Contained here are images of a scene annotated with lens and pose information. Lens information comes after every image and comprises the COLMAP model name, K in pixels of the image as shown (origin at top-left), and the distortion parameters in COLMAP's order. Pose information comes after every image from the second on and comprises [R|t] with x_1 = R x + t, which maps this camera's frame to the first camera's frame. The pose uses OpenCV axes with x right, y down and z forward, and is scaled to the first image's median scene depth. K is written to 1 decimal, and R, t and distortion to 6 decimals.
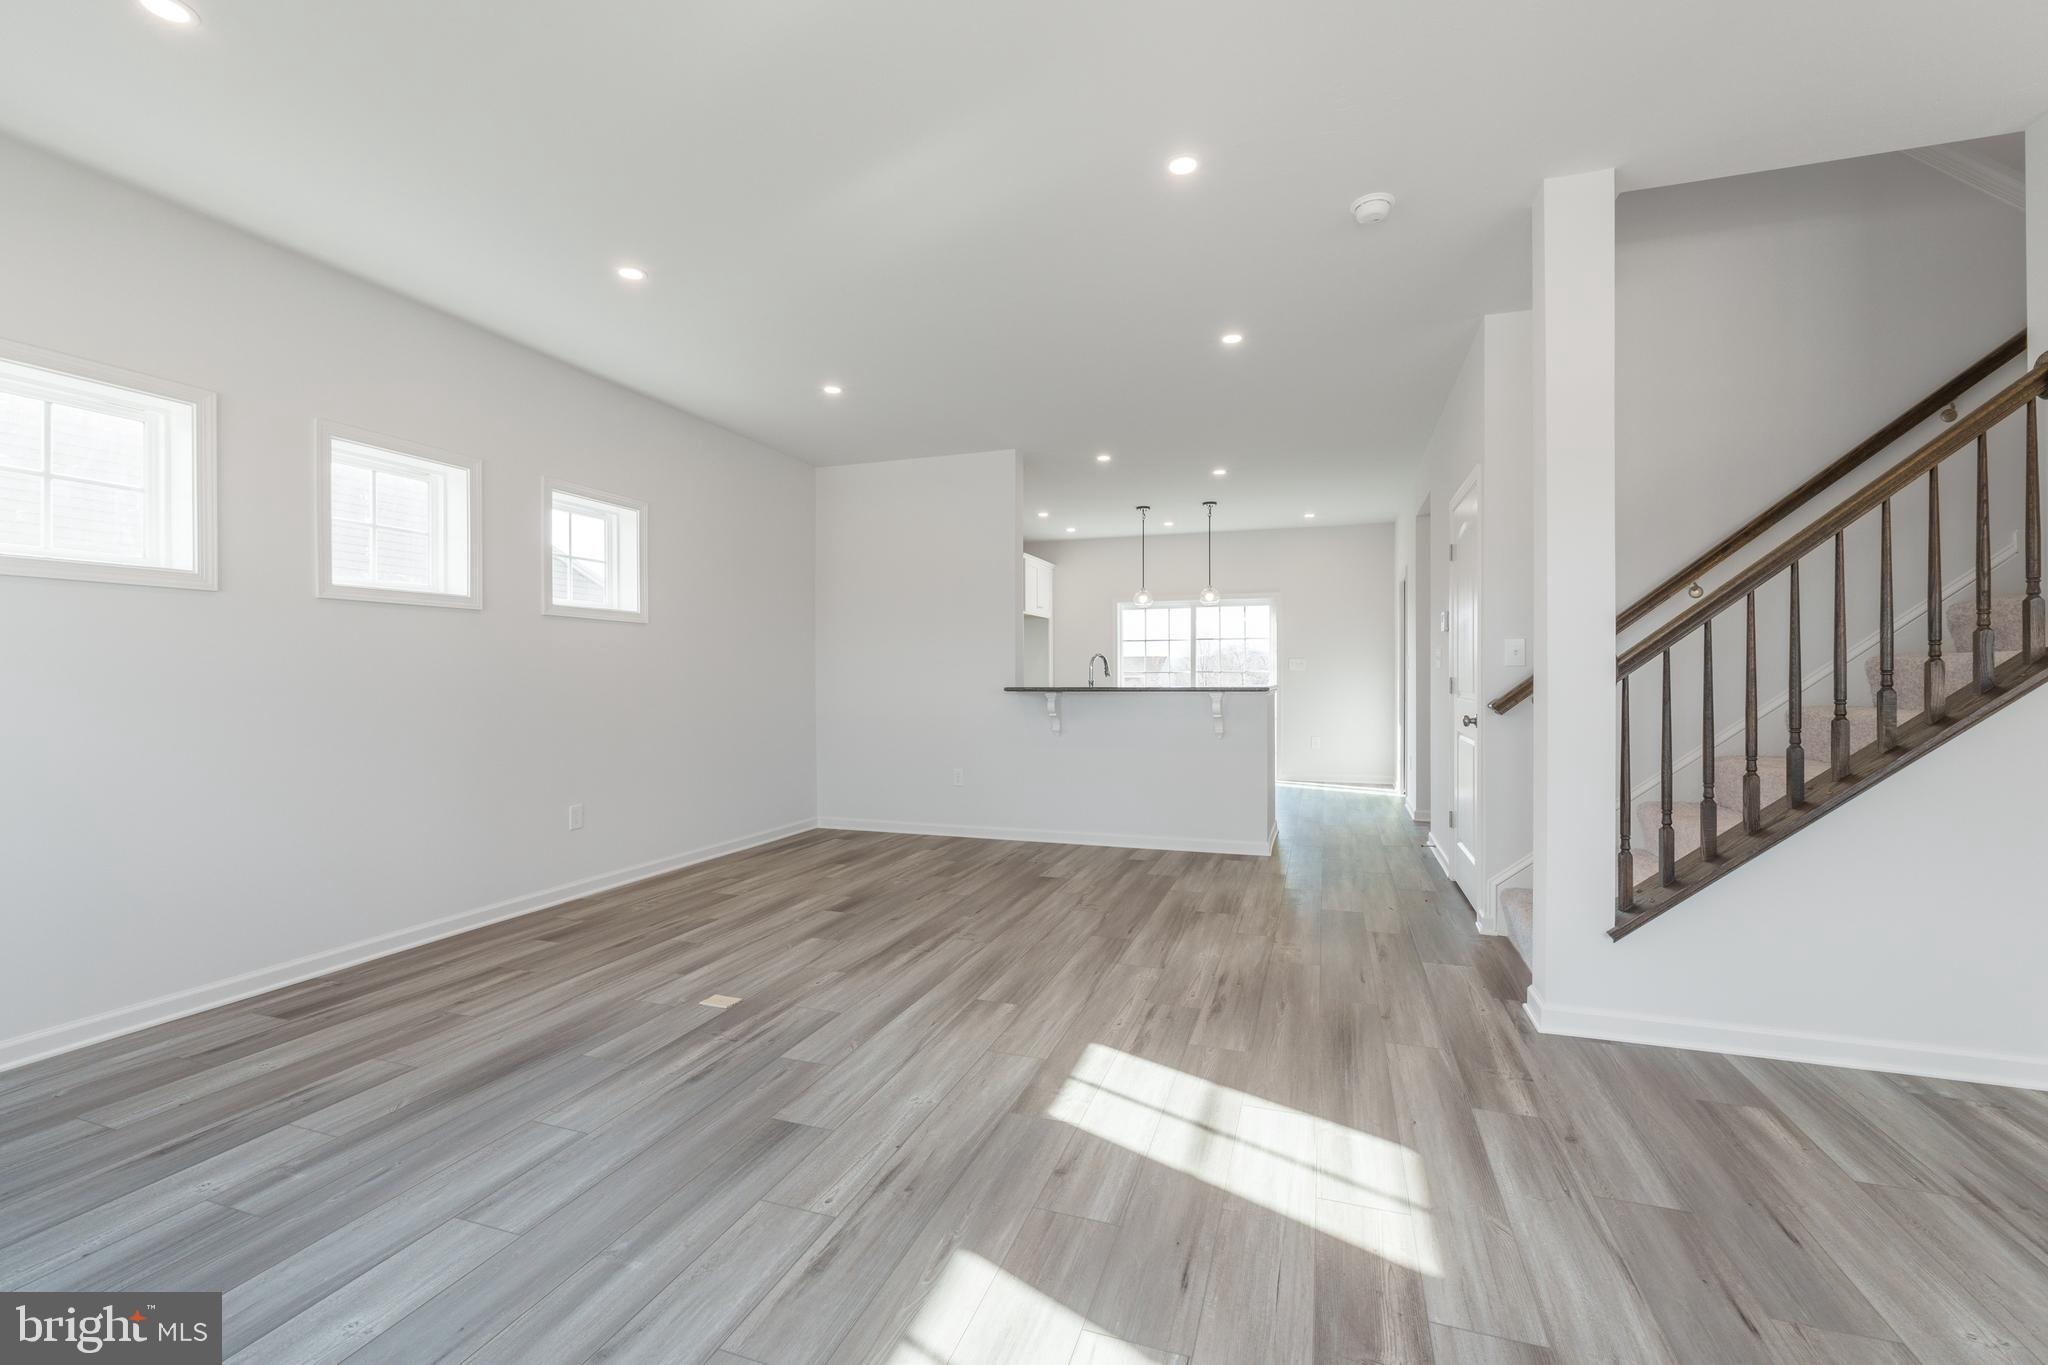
lens RADIAL K [[878.7, 0, 980.2], [0, 878.7, 673.3], [0, 0, 1]] dist [-0.008257, 0.000632]
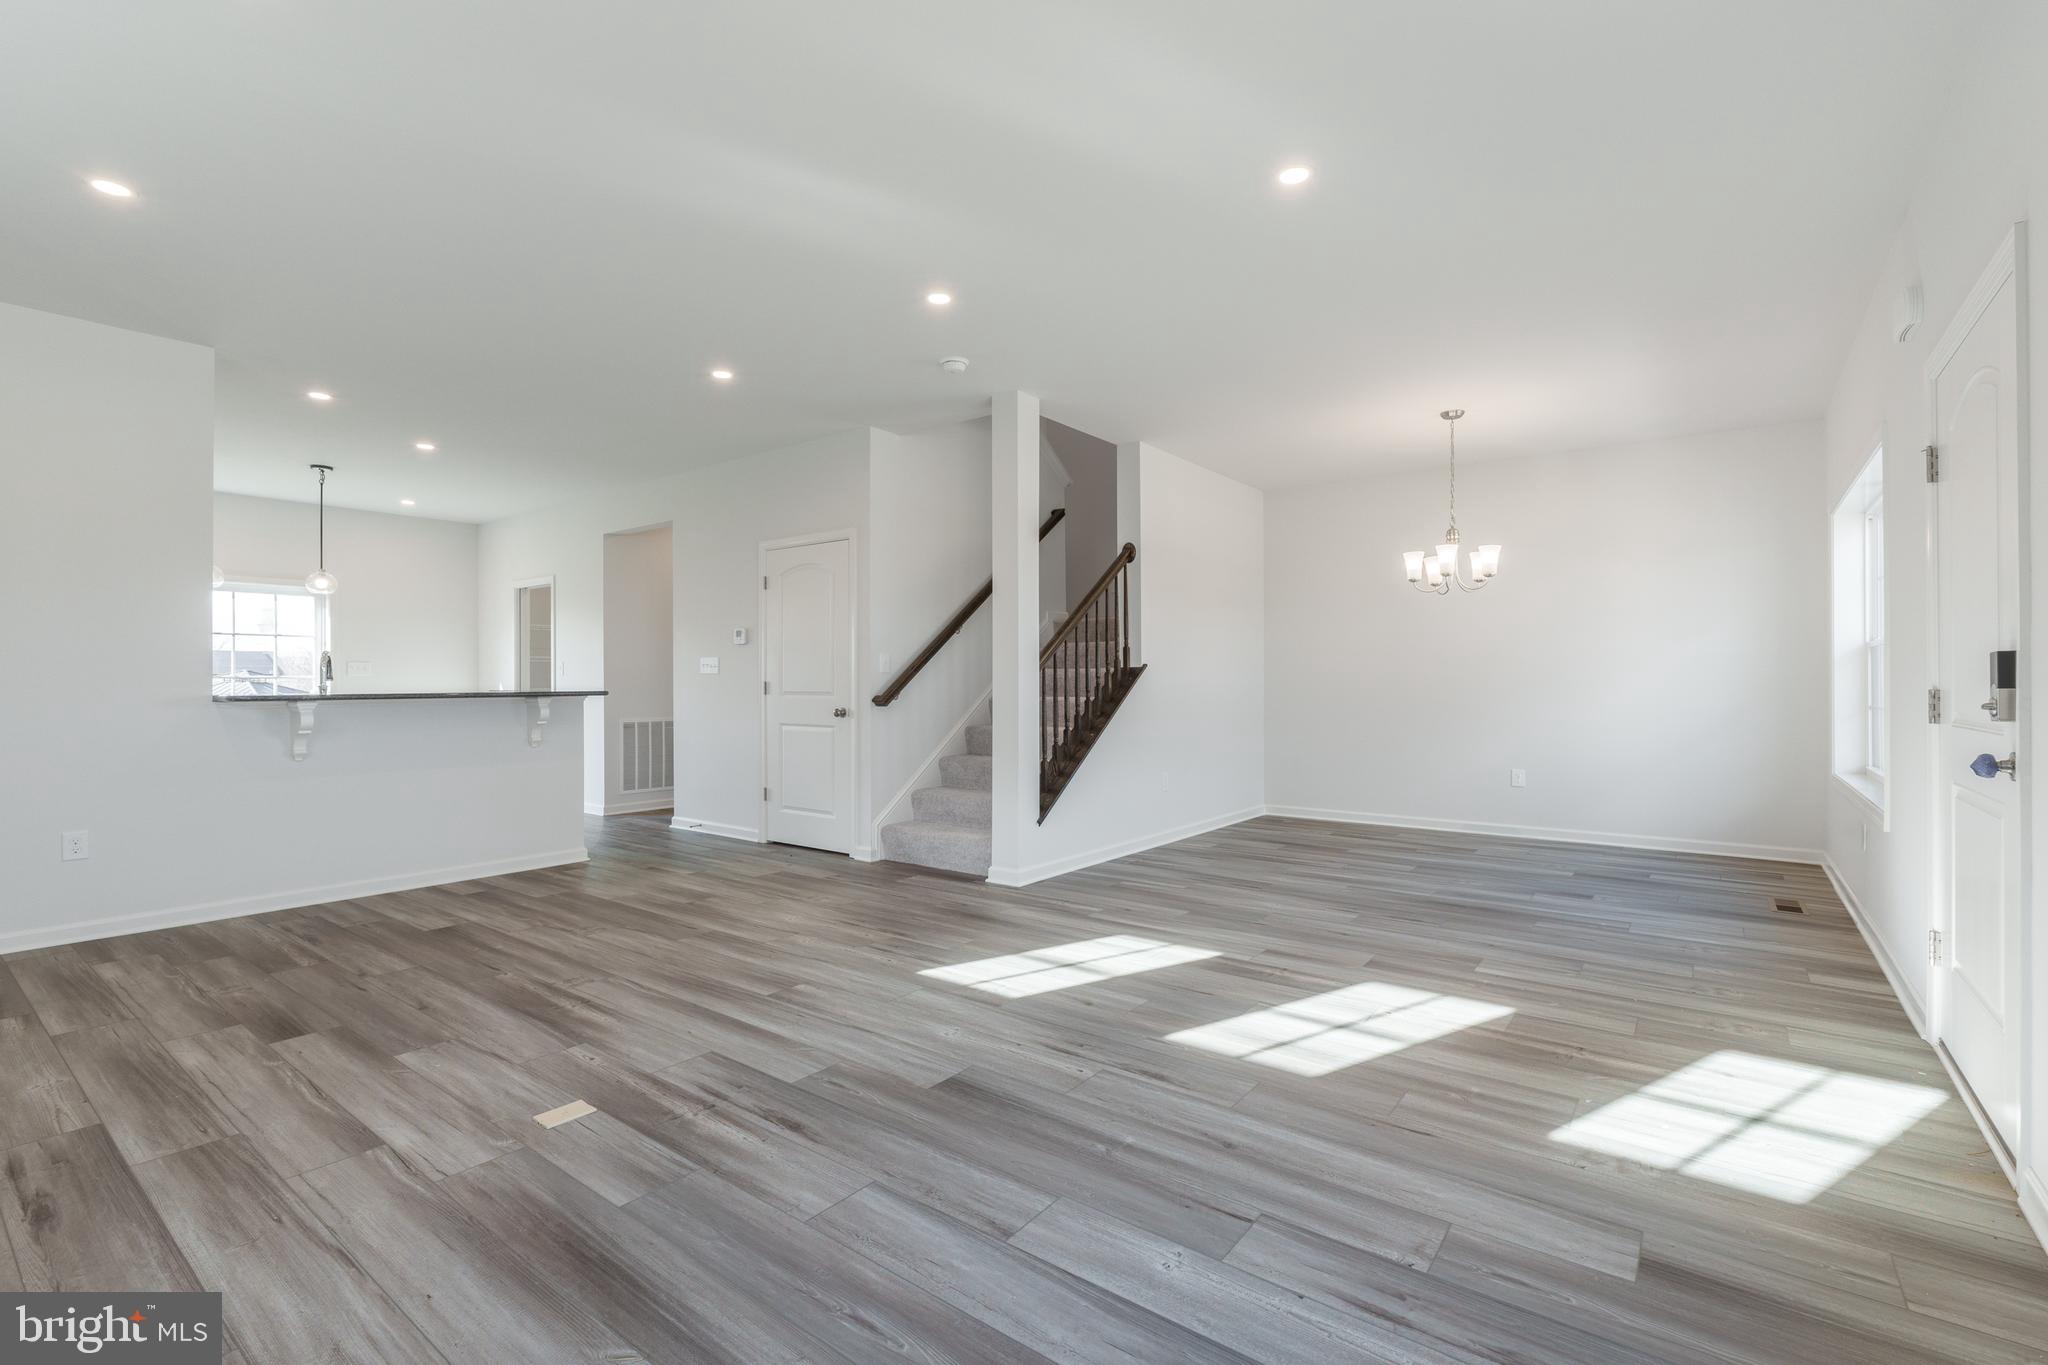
lens RADIAL K [[878.7, 0, 1025.2], [0, 878.7, 677.4], [0, 0, 1]] dist [-0.008257, 0.000632]
pose [[0.325585, 0.002085, 0.945511, -0.947668], [0.000119, 0.999997, -0.002246, 0.003924], [-0.945513, 0.000843, 0.325584, 0.417527]]
